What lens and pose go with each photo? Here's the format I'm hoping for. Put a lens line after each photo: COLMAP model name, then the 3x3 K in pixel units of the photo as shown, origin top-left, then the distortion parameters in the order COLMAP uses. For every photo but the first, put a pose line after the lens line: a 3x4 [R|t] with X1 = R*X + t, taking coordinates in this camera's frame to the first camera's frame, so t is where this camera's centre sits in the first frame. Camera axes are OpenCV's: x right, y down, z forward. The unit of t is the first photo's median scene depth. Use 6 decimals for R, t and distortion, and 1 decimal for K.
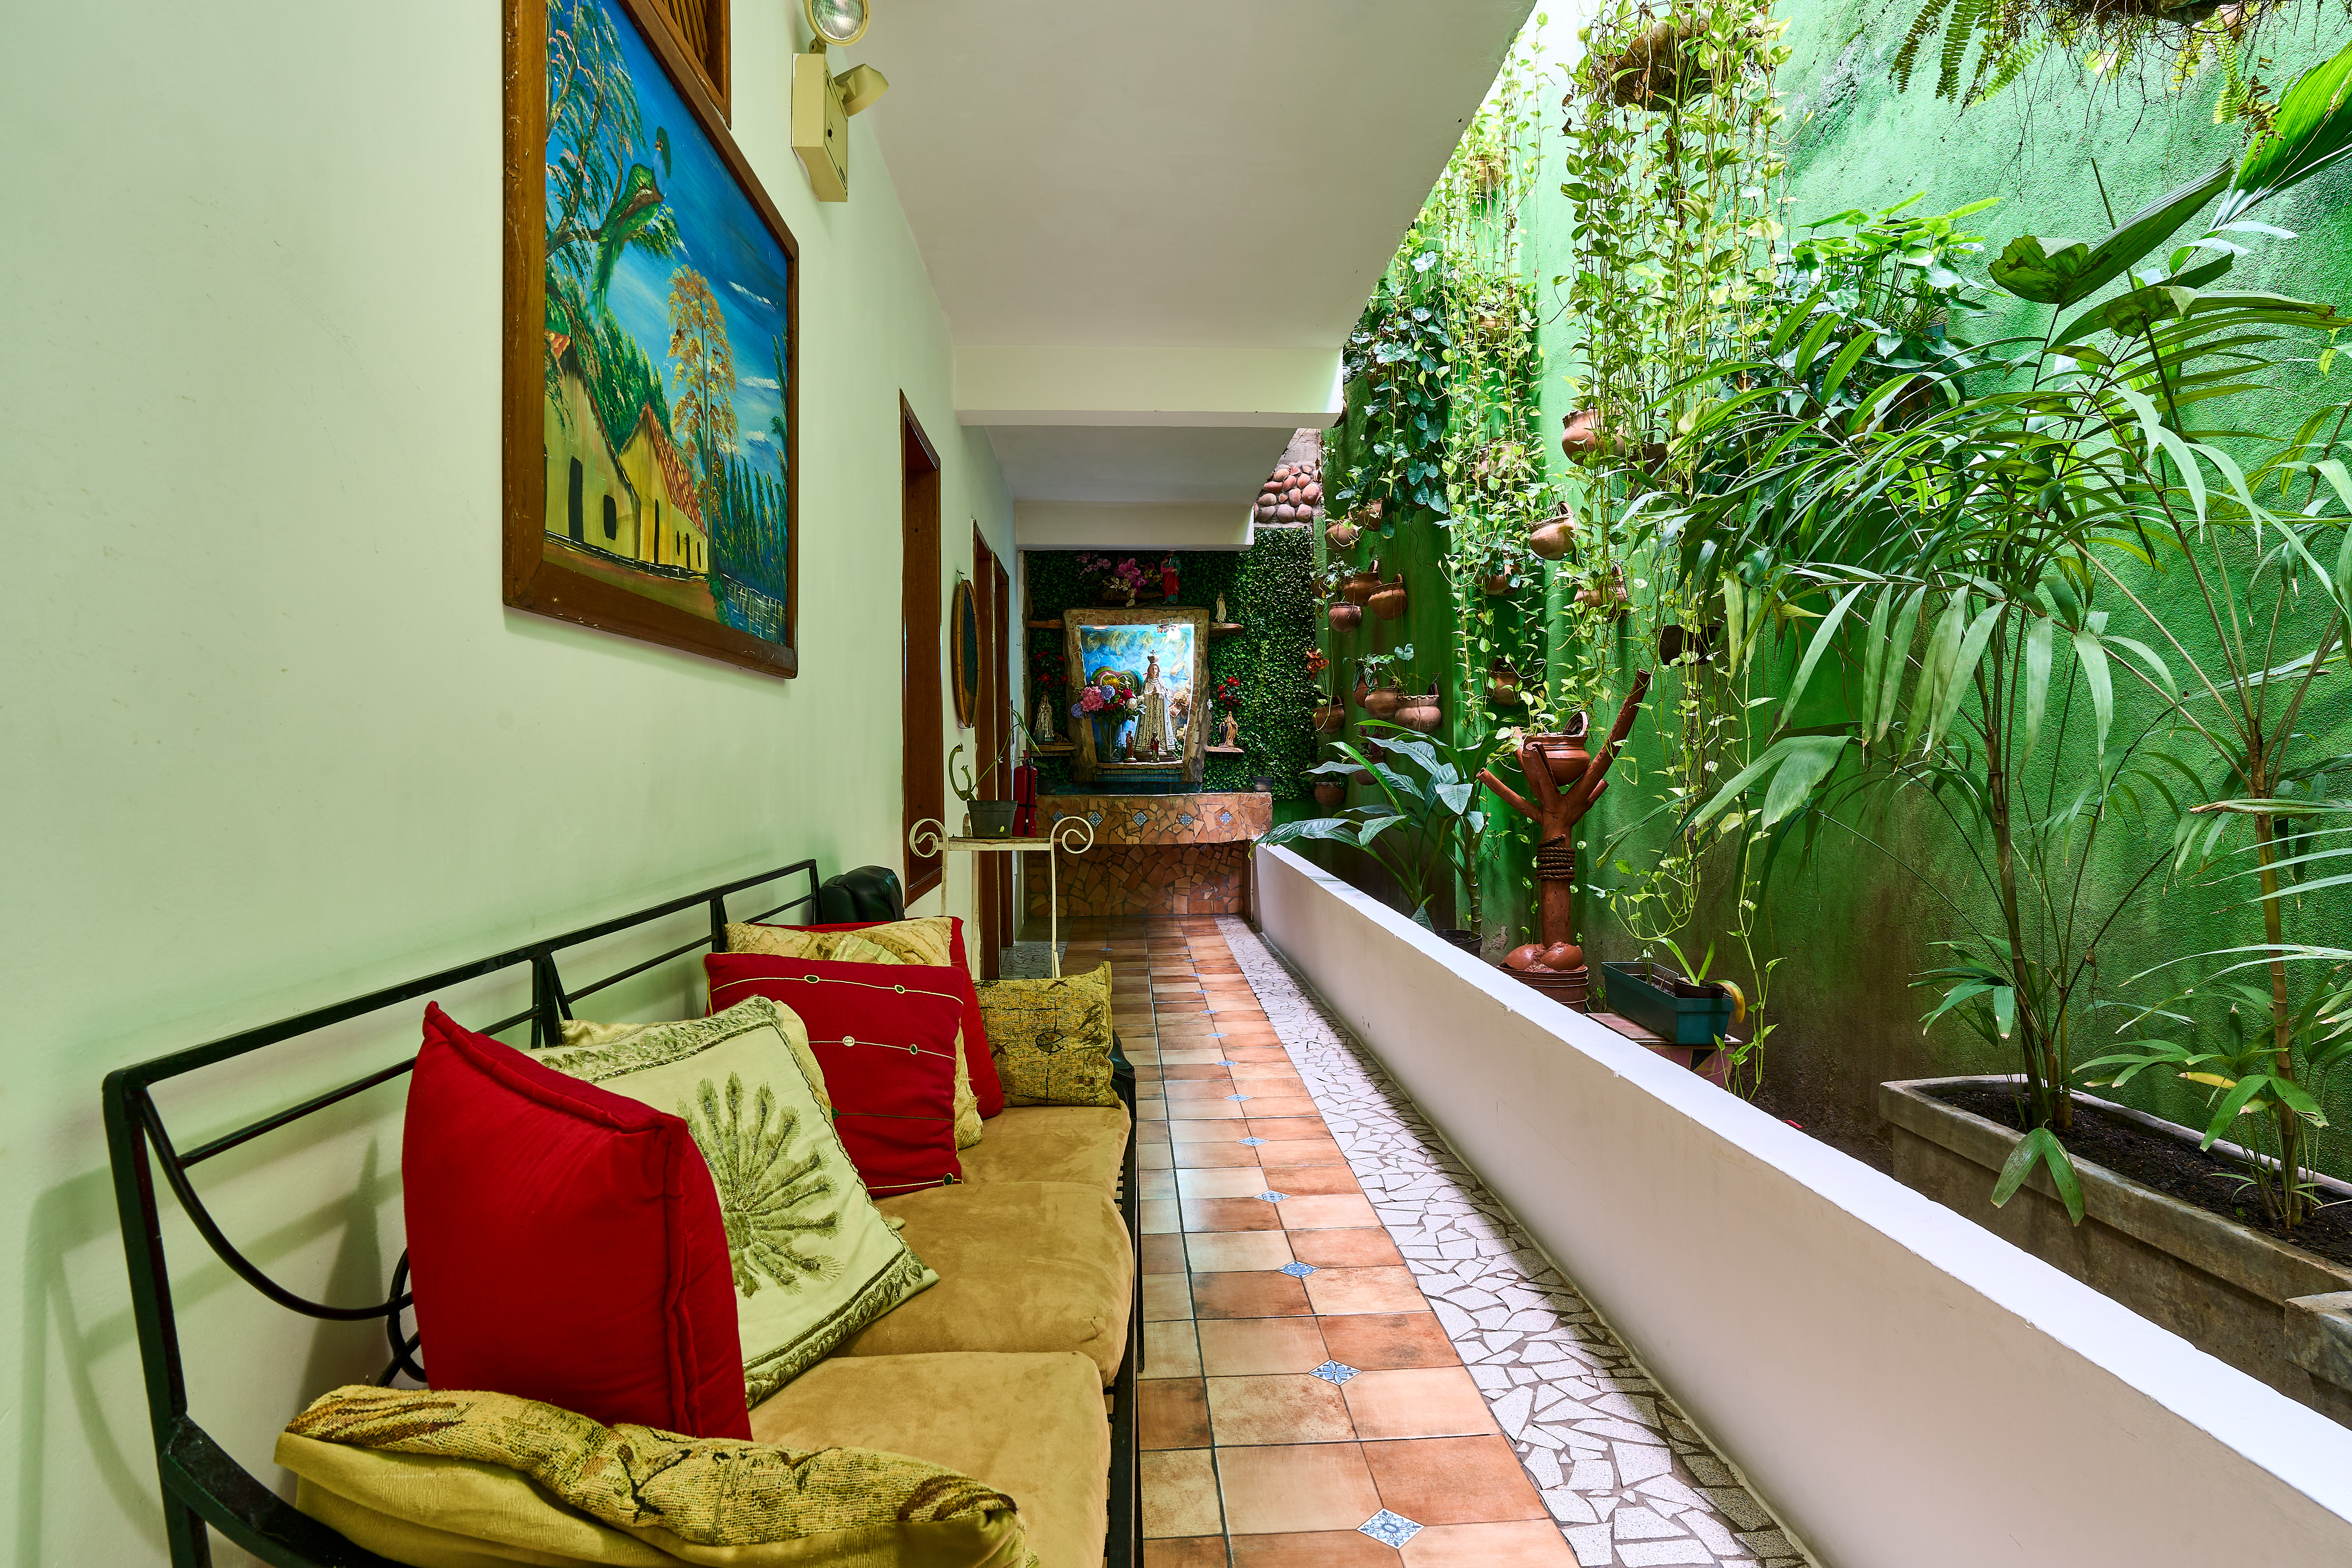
lens RADIAL K [[1303.1, 0, 1174.2], [0, 1303.1, 768.9], [0, 0, 1]] dist [-0.053895, 0.038045]
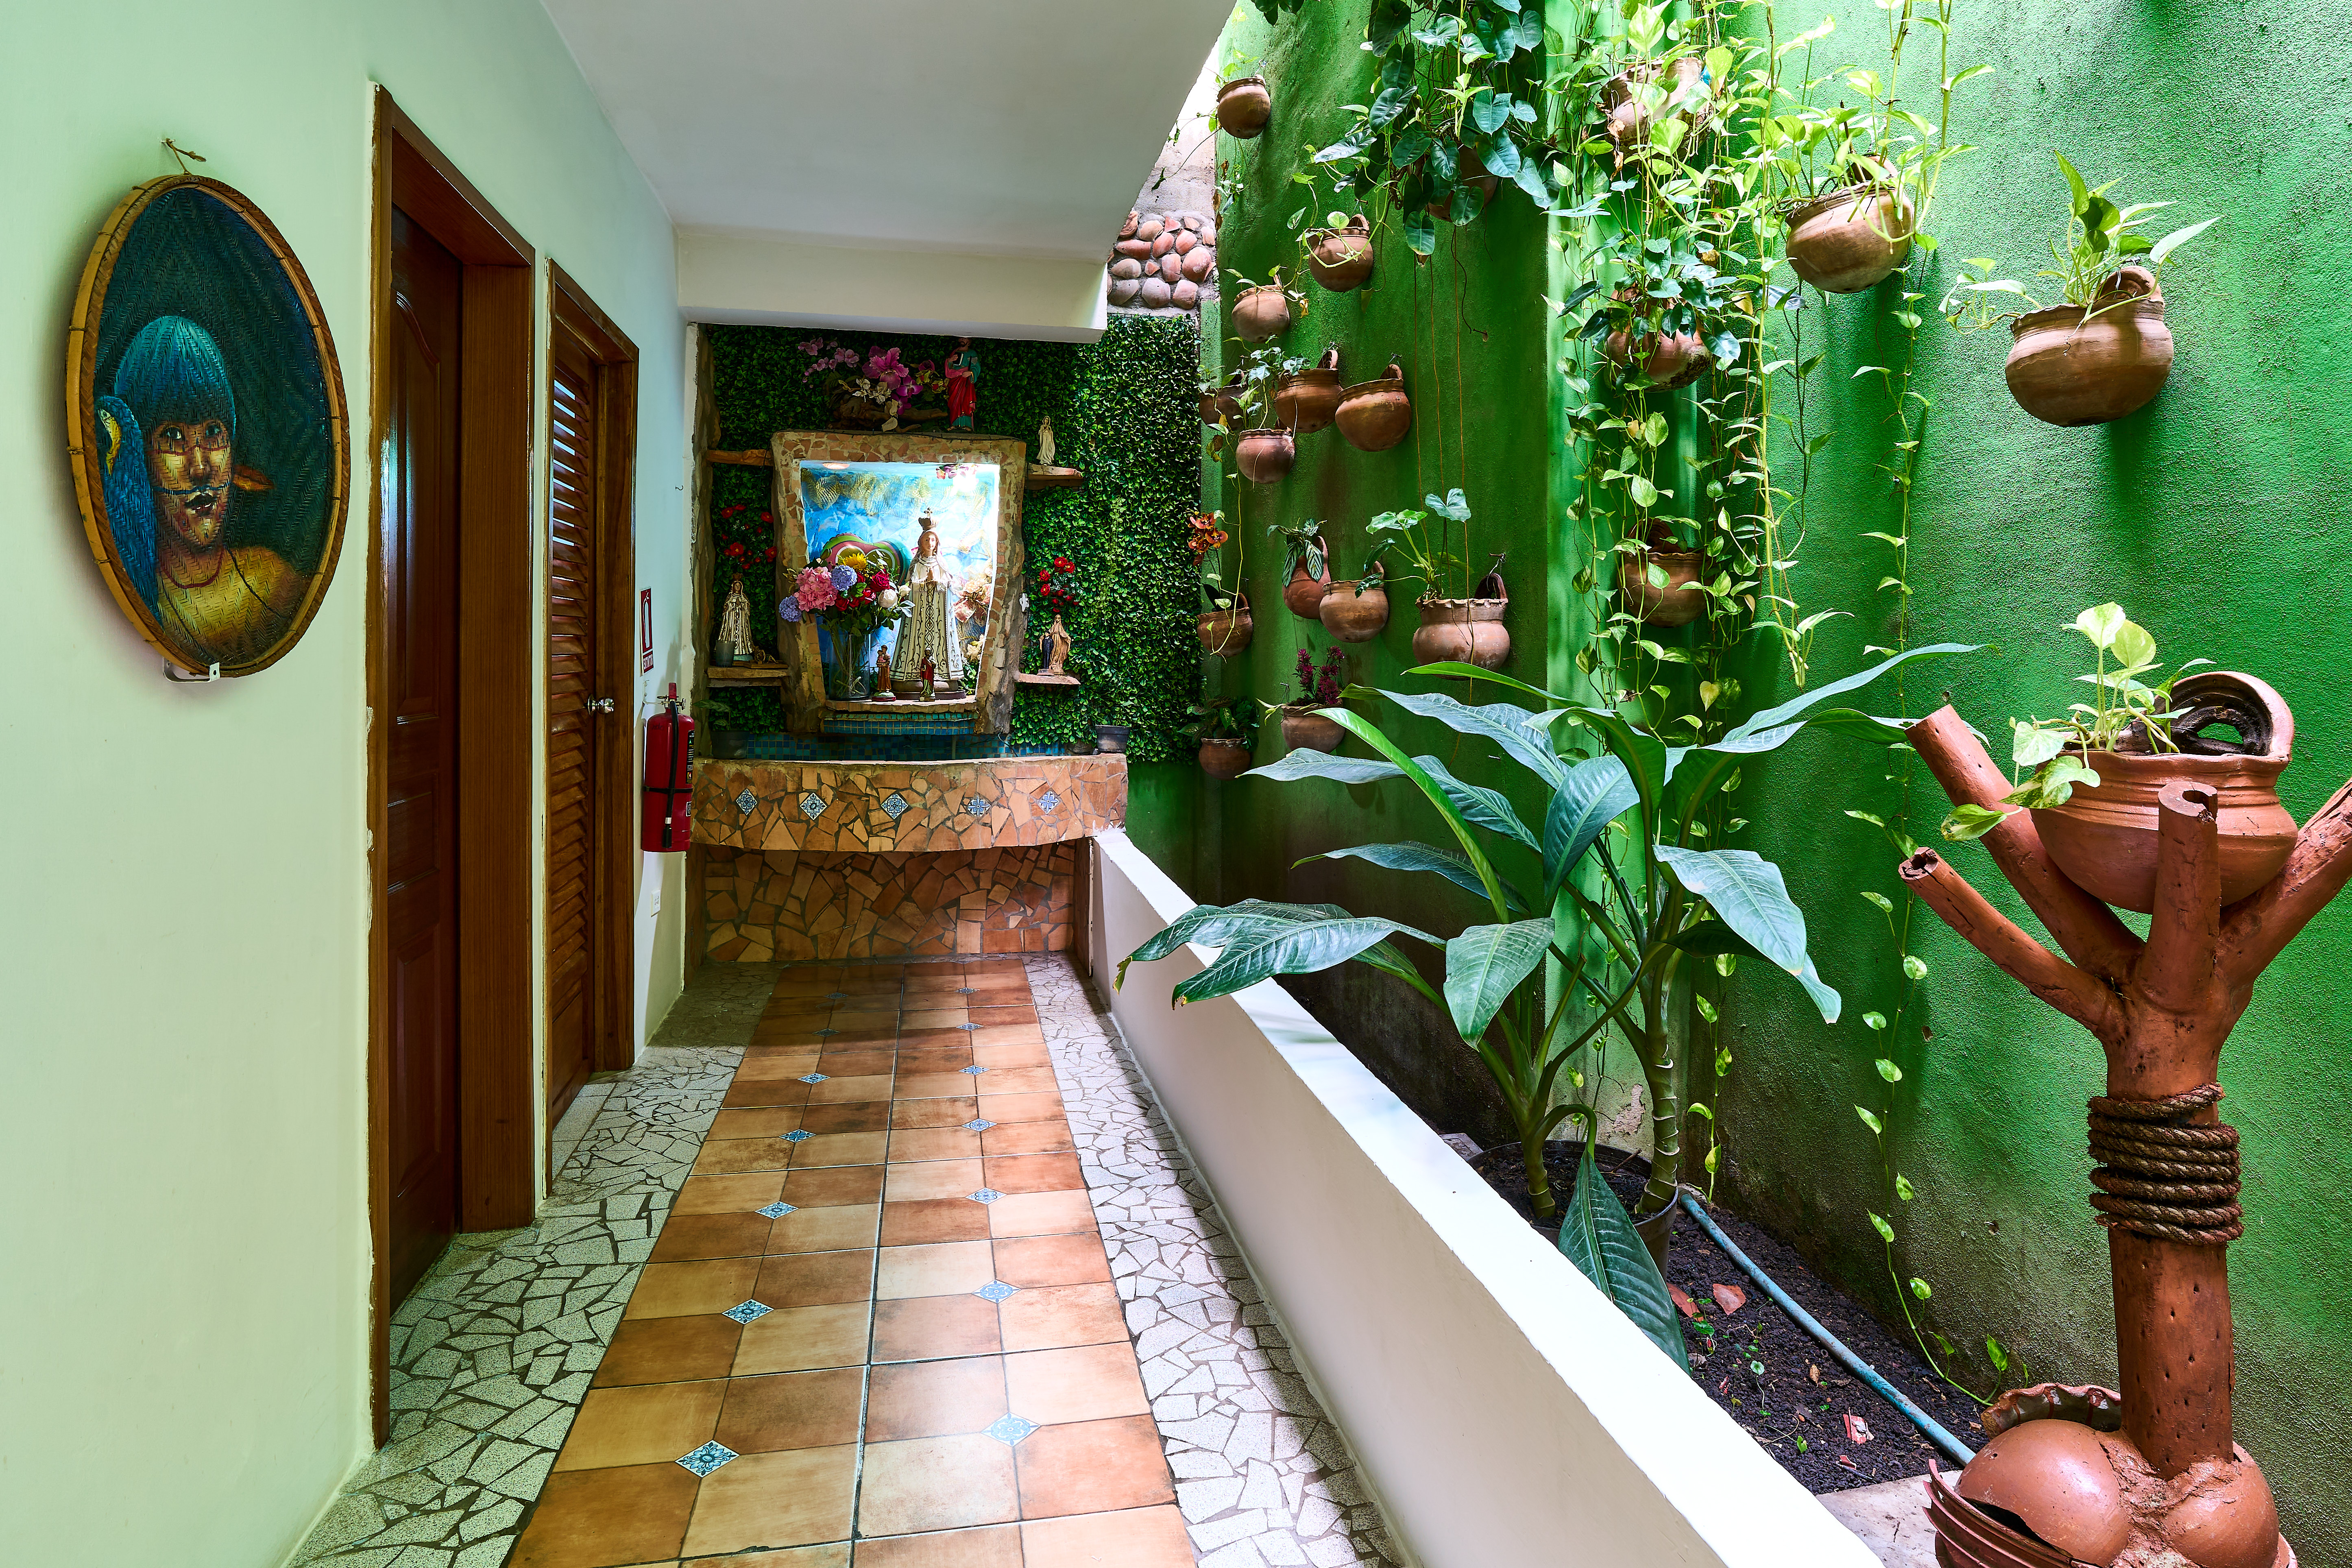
lens RADIAL K [[1336.3, 0, 1183.1], [0, 1336.3, 636.8], [0, 0, 1]] dist [-0.065070, 0.046337]
pose [[0.989185, 0.019084, 0.145426, 0.015536], [-0.016170, 0.999645, -0.021196, -0.032386], [-0.145778, 0.018615, 0.989142, 0.563845]]
